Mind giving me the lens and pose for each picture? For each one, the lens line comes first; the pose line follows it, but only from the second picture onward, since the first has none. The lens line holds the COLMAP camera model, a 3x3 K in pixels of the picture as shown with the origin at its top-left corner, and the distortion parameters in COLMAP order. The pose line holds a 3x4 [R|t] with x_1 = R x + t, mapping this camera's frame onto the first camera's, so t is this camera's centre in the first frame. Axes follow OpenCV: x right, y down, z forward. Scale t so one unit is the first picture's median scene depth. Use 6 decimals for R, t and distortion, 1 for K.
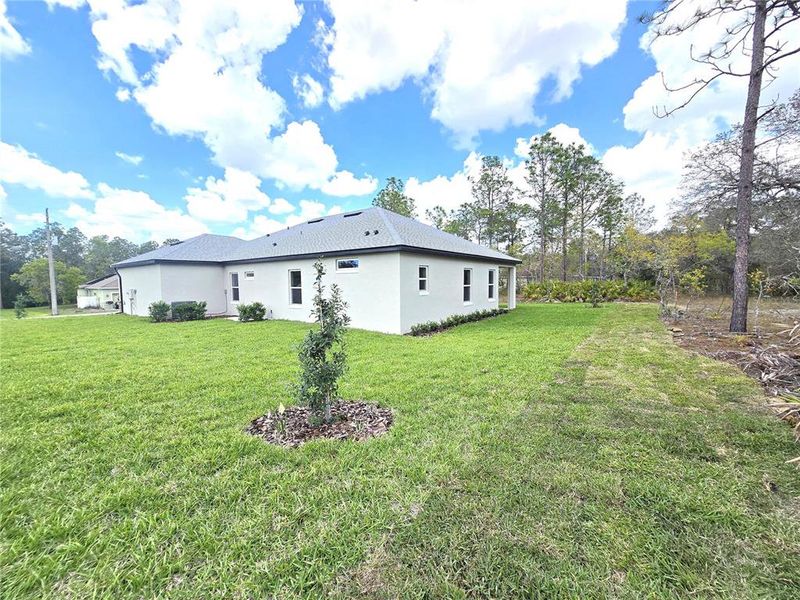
lens RADIAL K [[341.1, 0, 402.0], [0, 341.1, 306.0], [0, 0, 1]] dist [-0.003981, 0.001106]
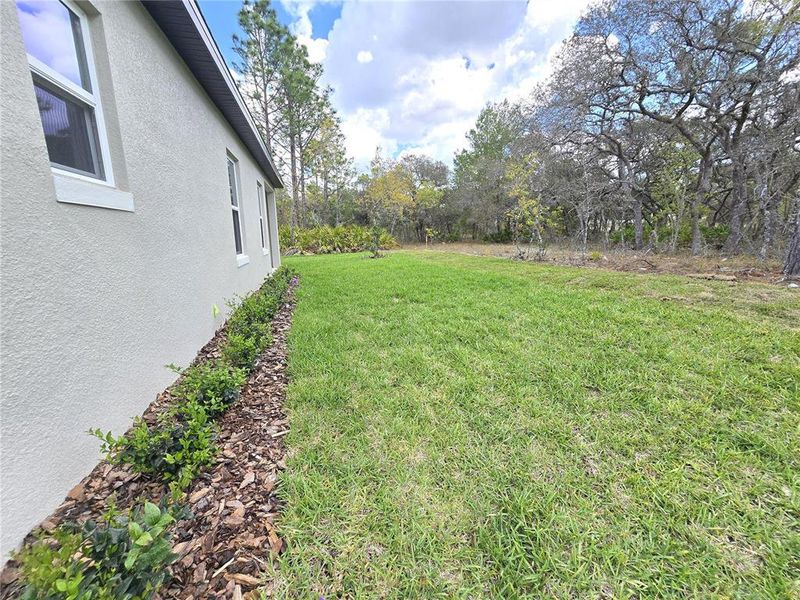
lens RADIAL K [[329.1, 0, 397.1], [0, 329.1, 296.9], [0, 0, 1]] dist [-0.006640, 0.001882]
pose [[0.624856, -0.144940, 0.767168, 0.011572], [0.068911, 0.989021, 0.130727, -0.000812], [-0.777693, -0.028819, 0.627984, 0.301837]]
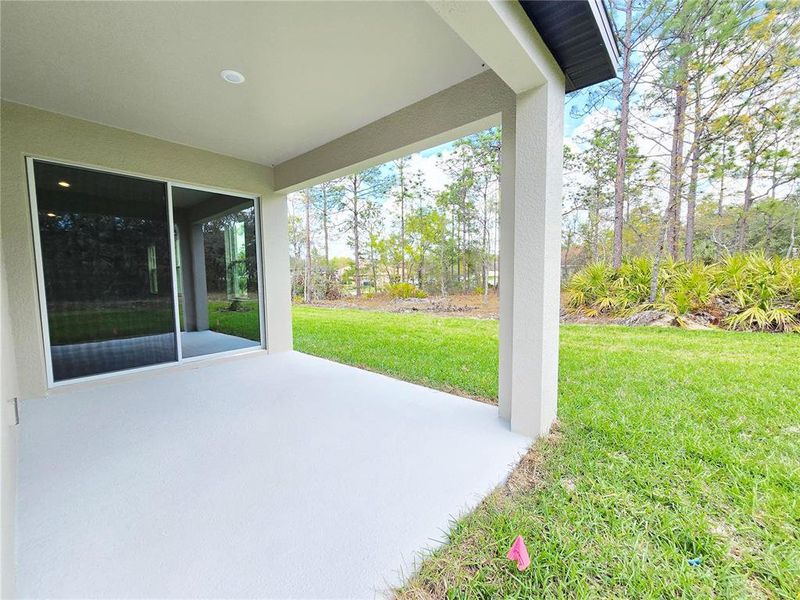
lens RADIAL K [[329.1, 0, 394.2], [0, 329.1, 304.5], [0, 0, 1]] dist [-0.006640, 0.001882]
pose [[0.996159, 0.010139, -0.086973, 0.165746], [-0.008960, 0.999863, 0.013933, -0.024060], [0.087102, -0.013100, 0.996113, 0.523719]]
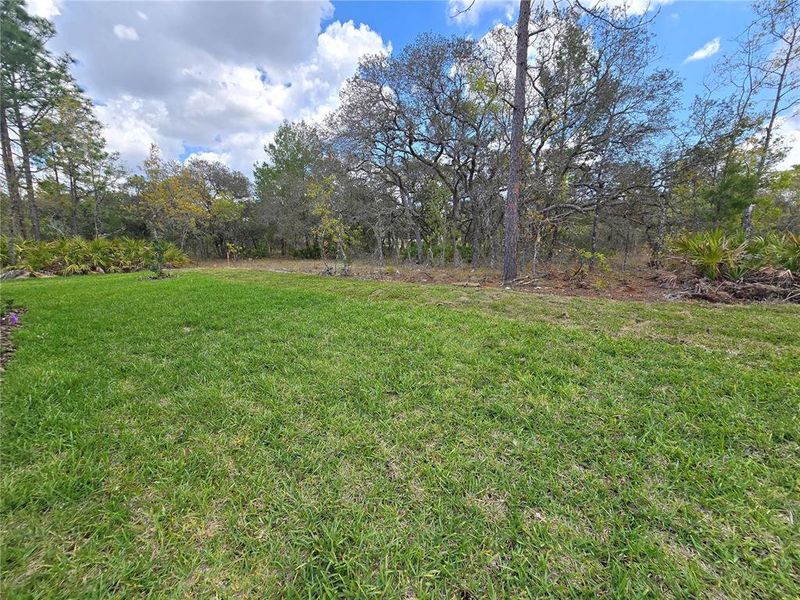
lens RADIAL K [[329.1, 0, 395.4], [0, 329.1, 296.3], [0, 0, 1]] dist [-0.006640, 0.001882]
pose [[0.125367, -0.133867, 0.983038, 0.015789], [0.079363, 0.989033, 0.124562, -0.001658], [-0.988931, 0.062401, 0.134616, 0.300022]]
